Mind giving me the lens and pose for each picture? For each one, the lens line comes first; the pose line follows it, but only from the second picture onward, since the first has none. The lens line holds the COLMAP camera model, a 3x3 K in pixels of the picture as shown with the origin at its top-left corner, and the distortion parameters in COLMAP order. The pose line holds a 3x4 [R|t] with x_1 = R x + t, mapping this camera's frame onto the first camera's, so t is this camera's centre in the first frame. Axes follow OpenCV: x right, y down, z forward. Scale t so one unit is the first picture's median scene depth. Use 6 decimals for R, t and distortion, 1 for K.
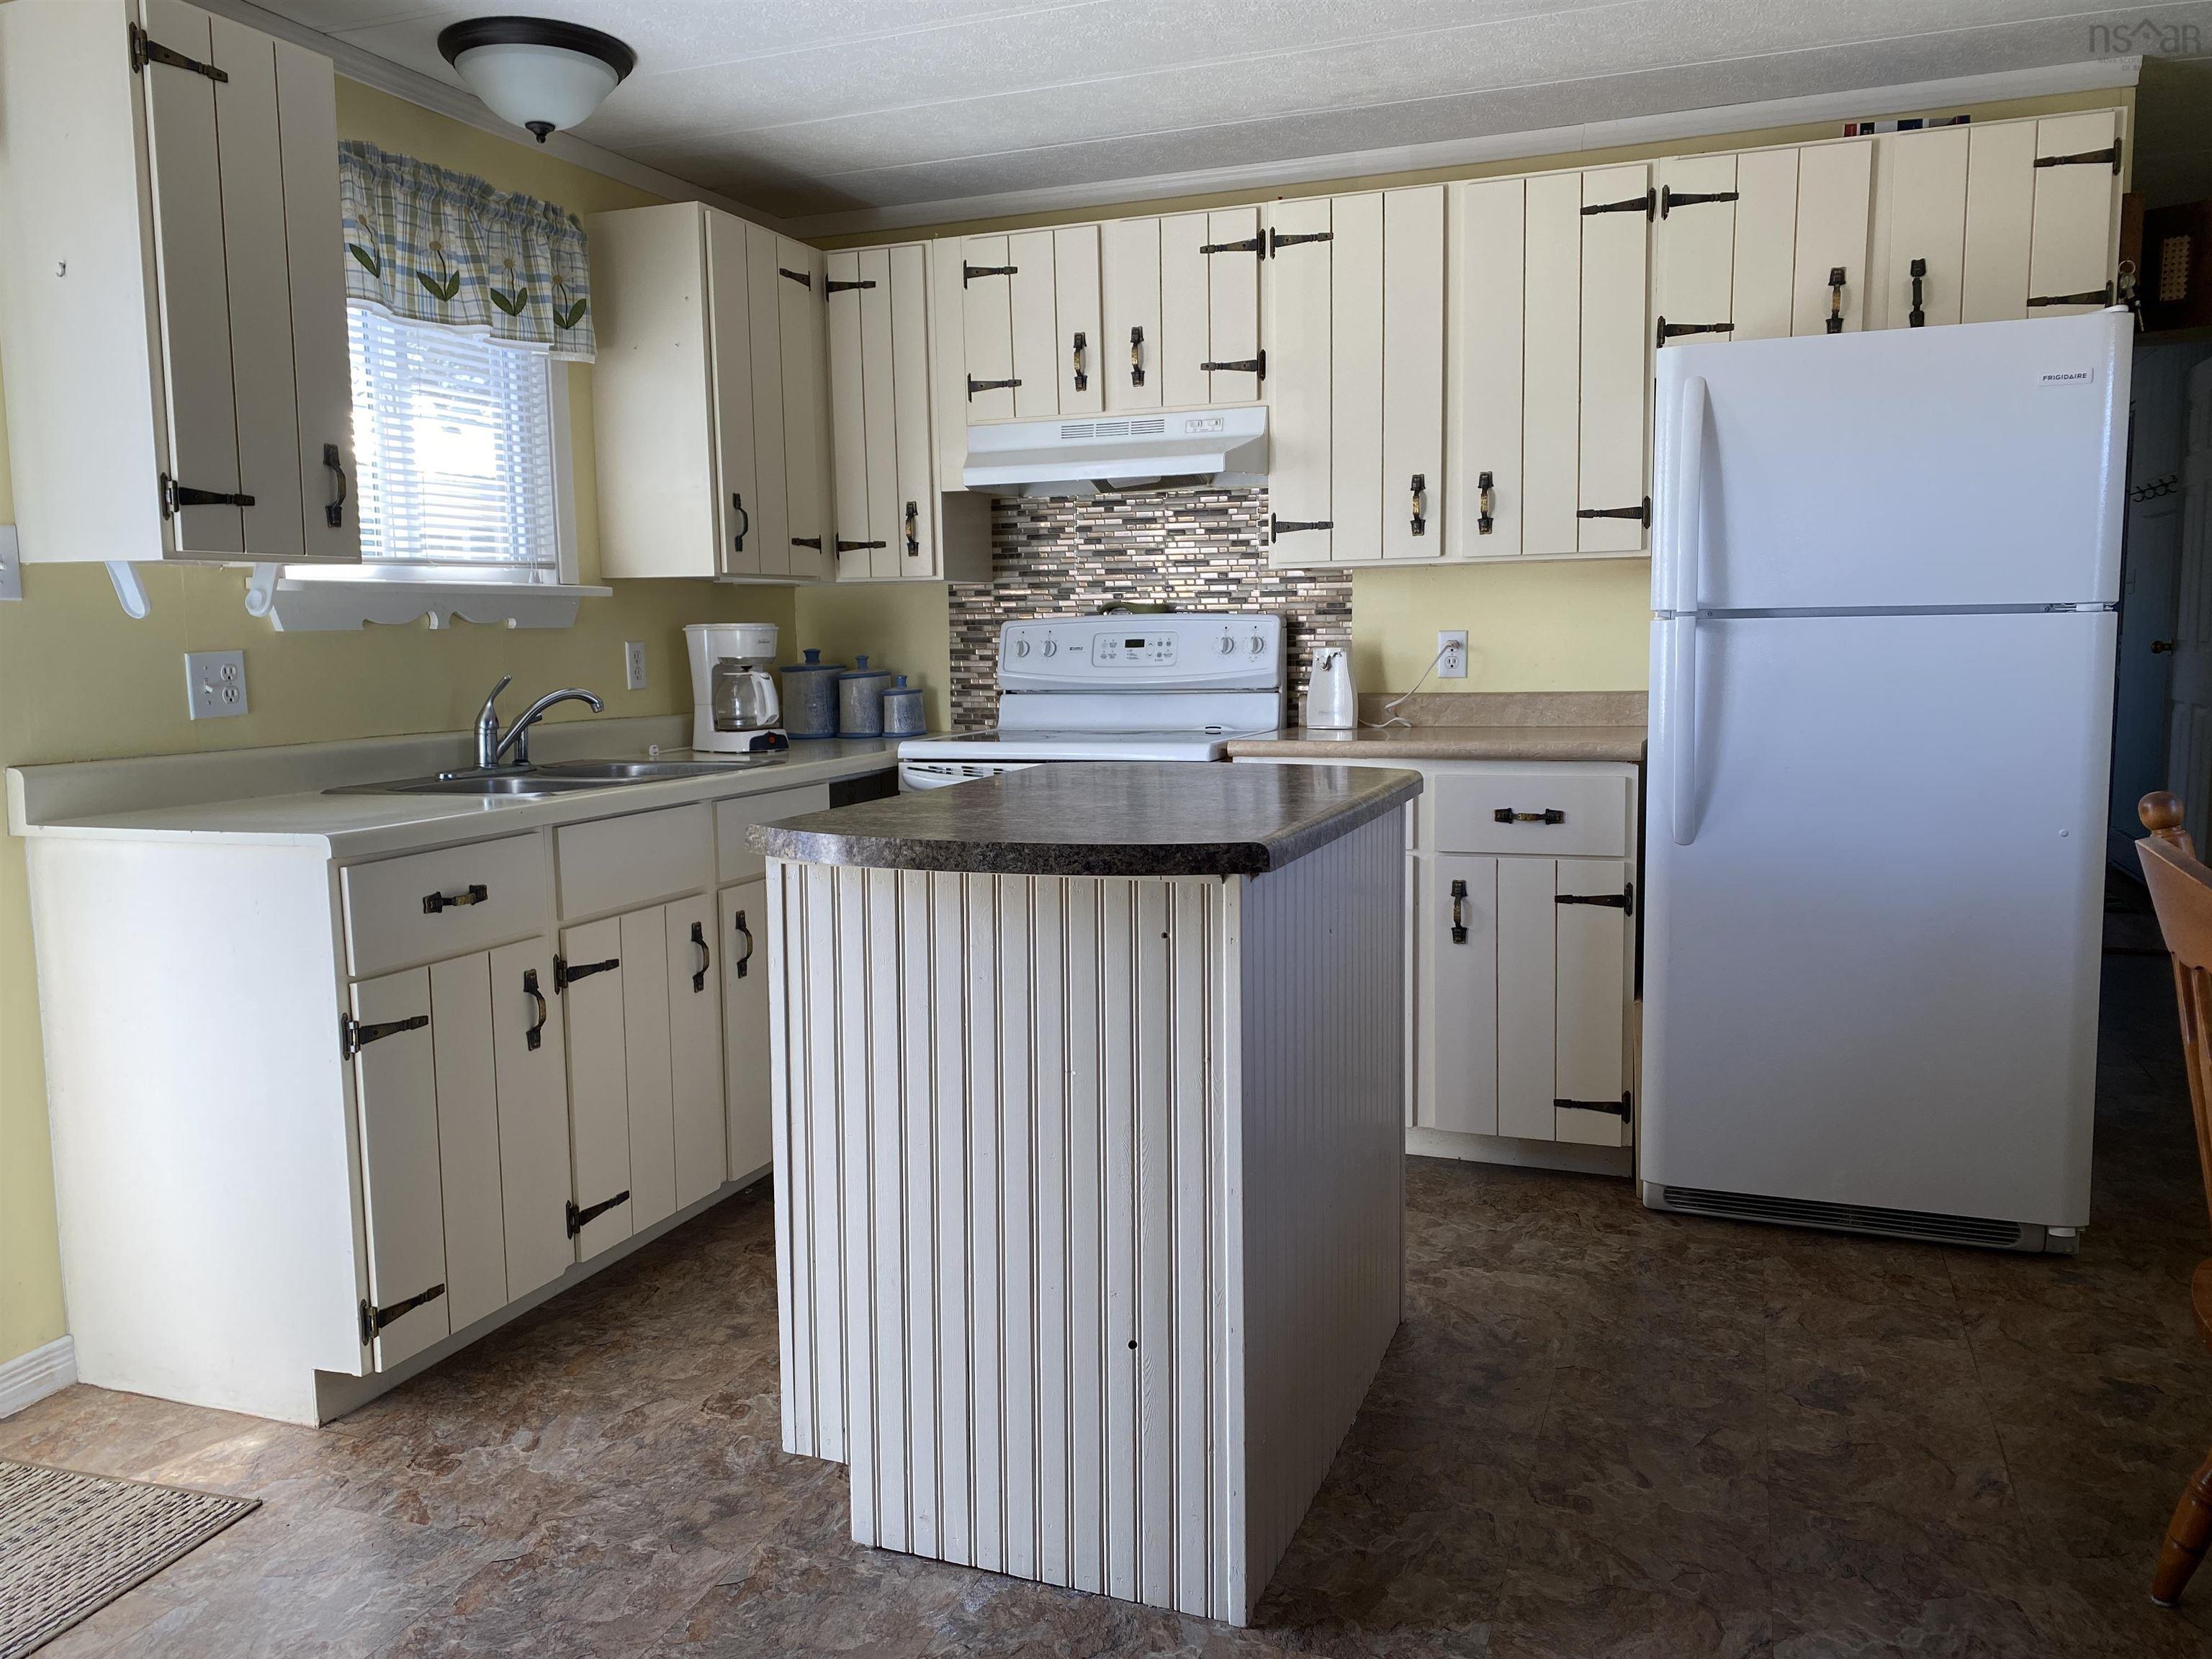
lens RADIAL K [[1686.1, 0, 1107.7], [0, 1686.1, 826.8], [0, 0, 1]] dist [0.028357, -0.017229]
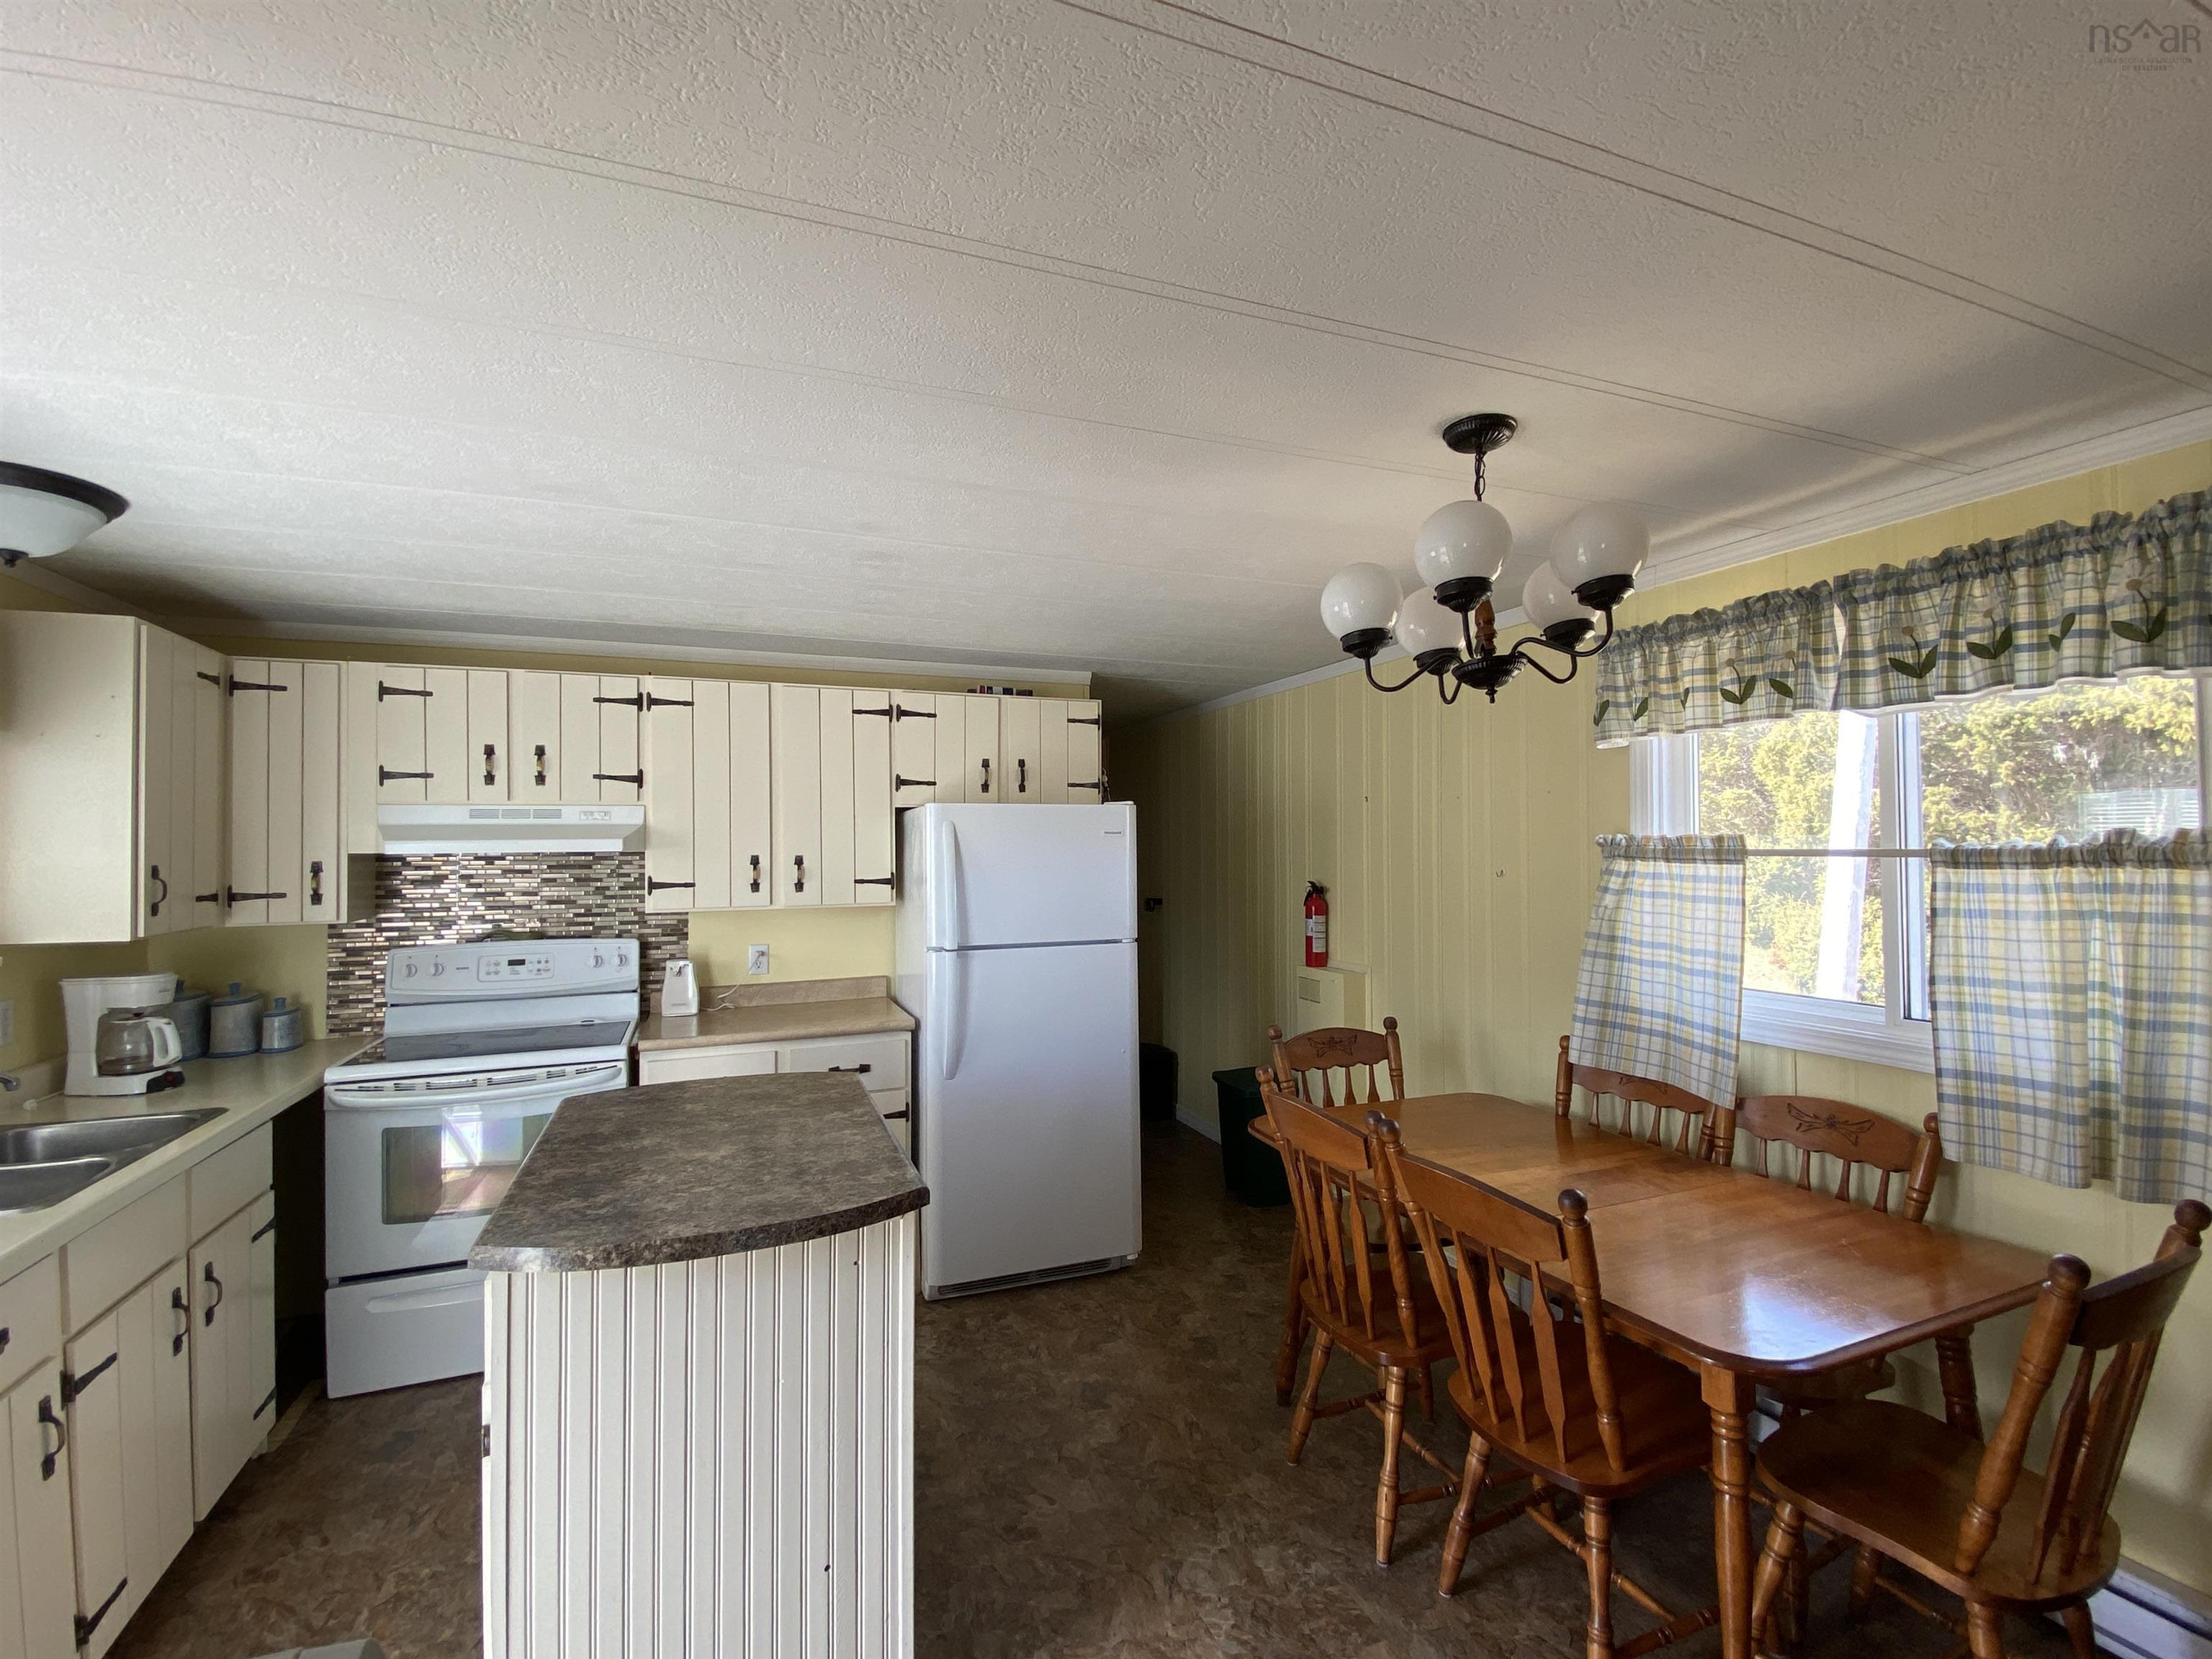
lens RADIAL K [[995.7, 0, 1108.1], [0, 995.7, 828.4], [0, 0, 1]] dist [0.020978, -0.020895]
pose [[0.735443, 0.022646, 0.677208, -0.239201], [0.074882, 0.990603, -0.114447, -0.115446], [-0.673436, 0.134880, 0.726837, 0.100212]]
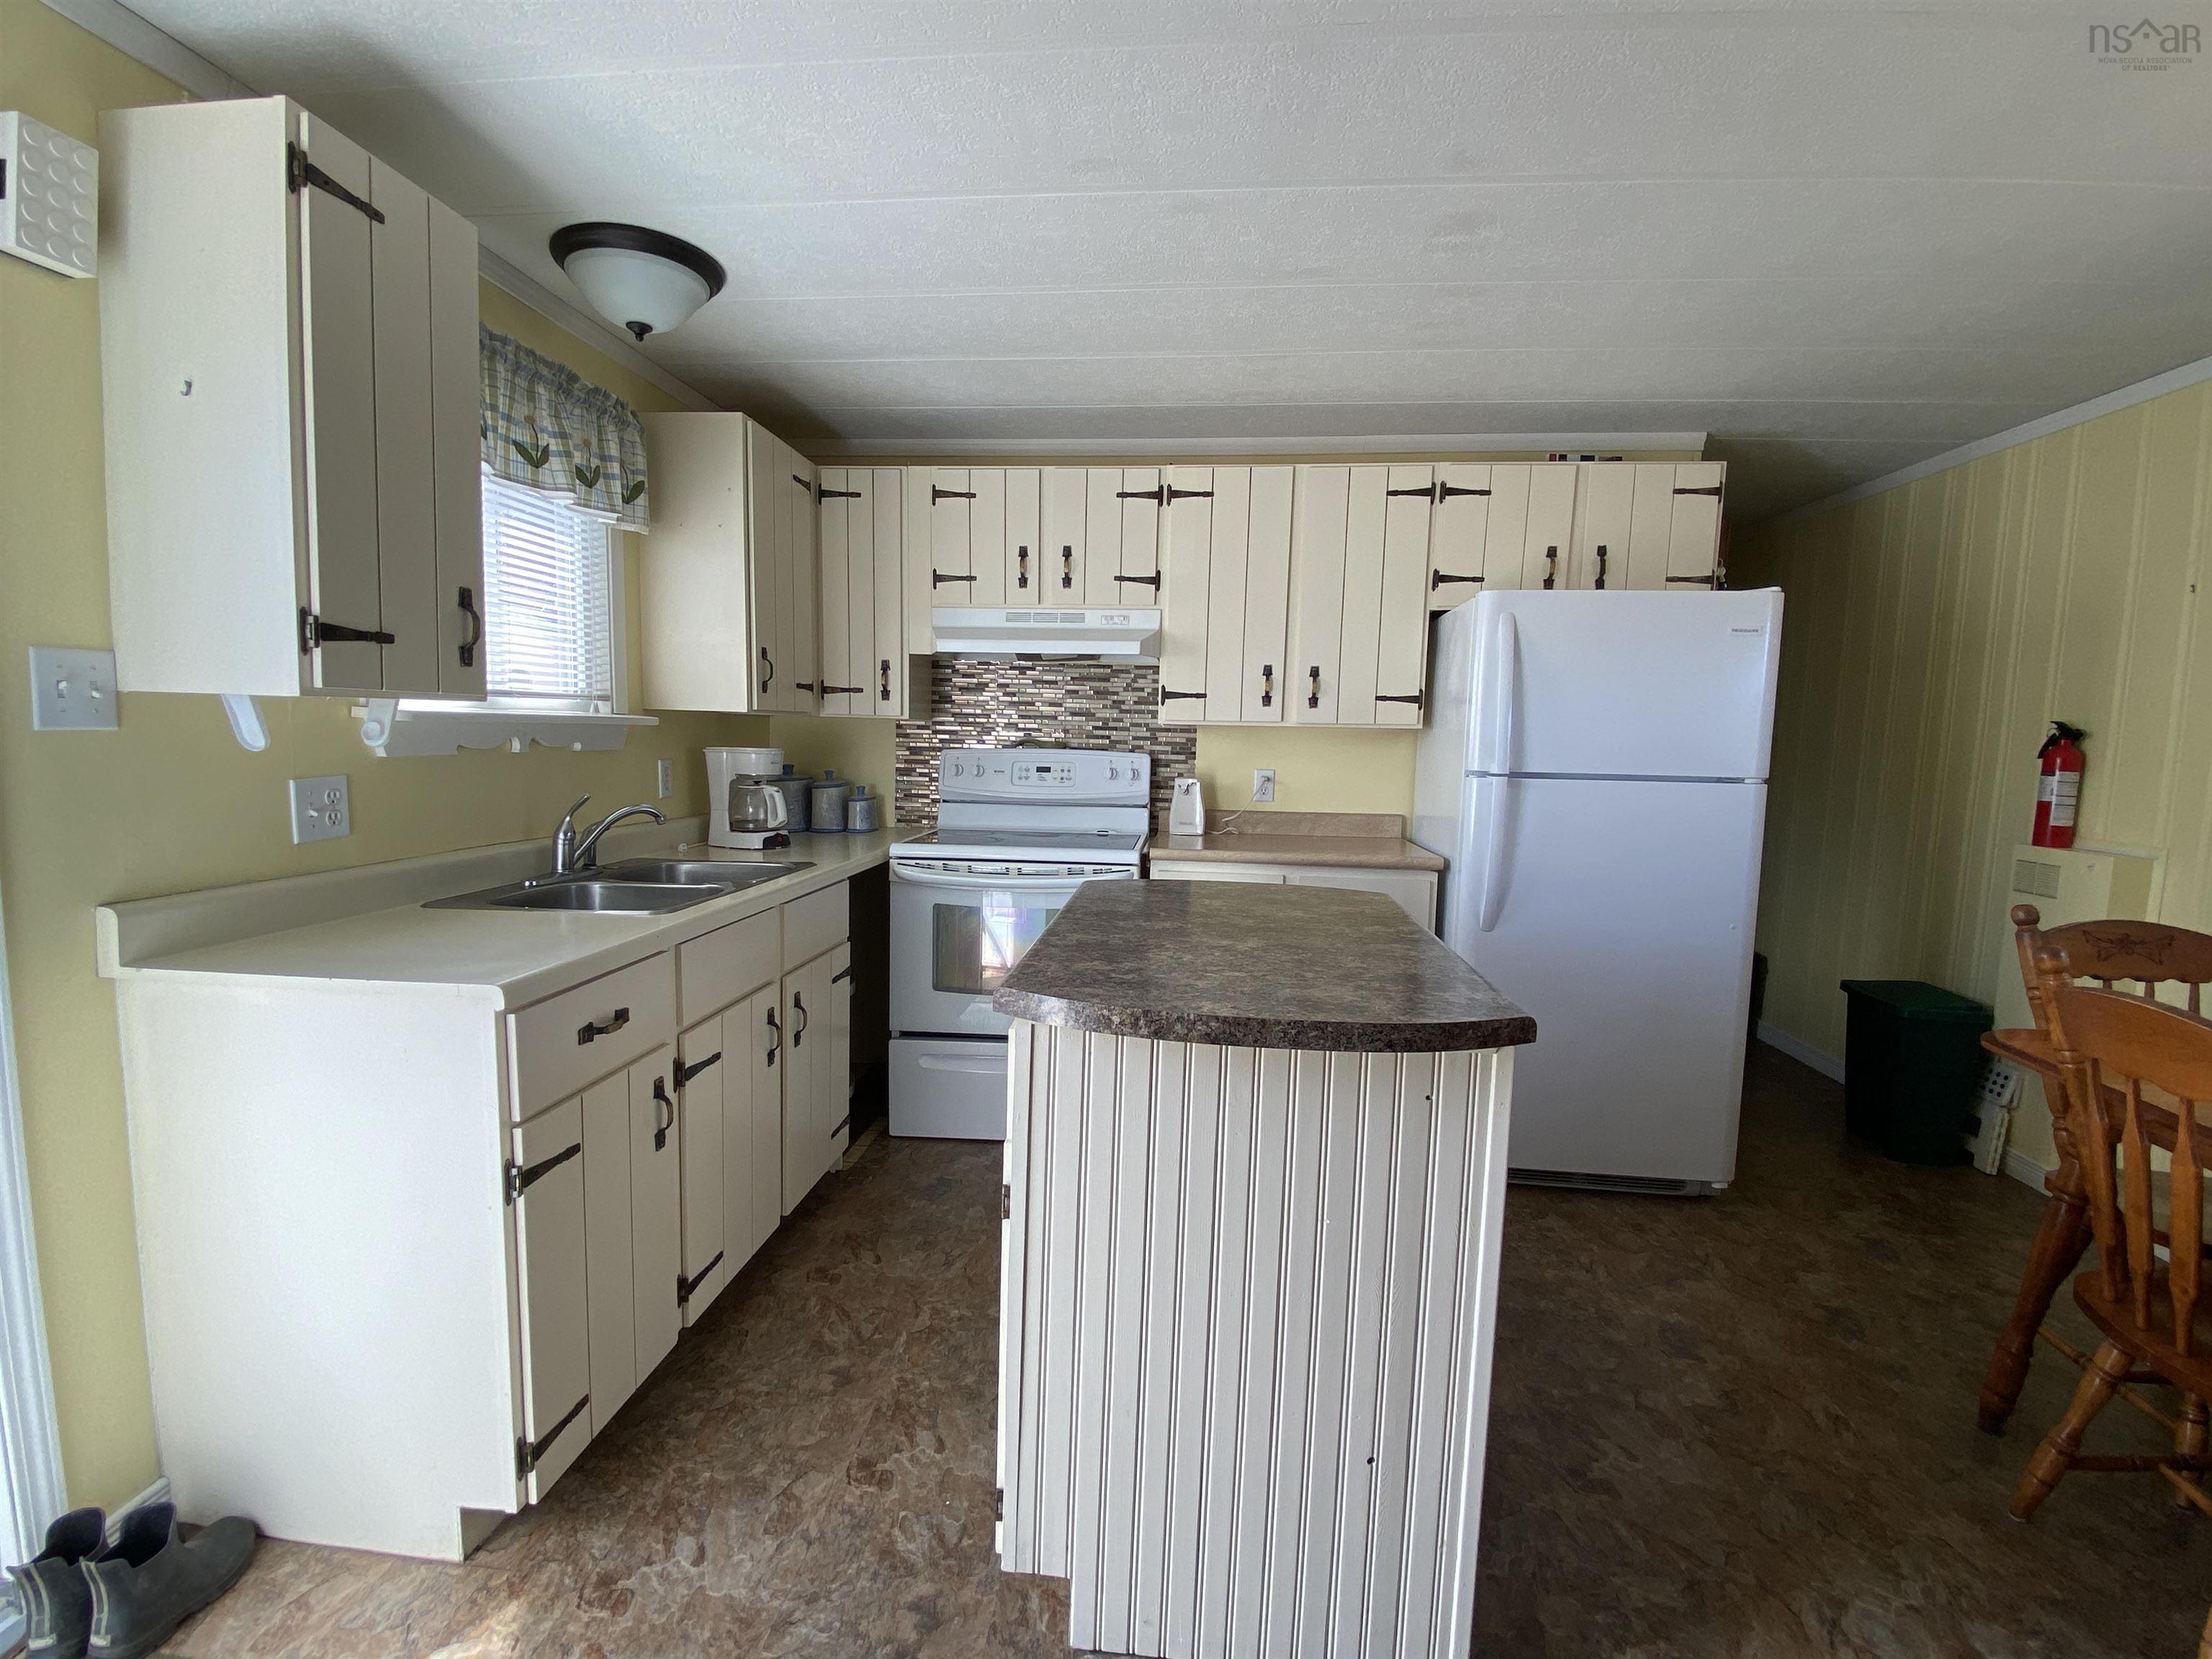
lens RADIAL K [[995.7, 0, 1100.4], [0, 995.7, 837.0], [0, 0, 1]] dist [0.020978, -0.020895]
pose [[0.963768, 0.010206, 0.266547, -0.206059], [-0.007097, 0.999895, -0.012627, -0.056384], [-0.266648, 0.010278, 0.963739, 0.254939]]
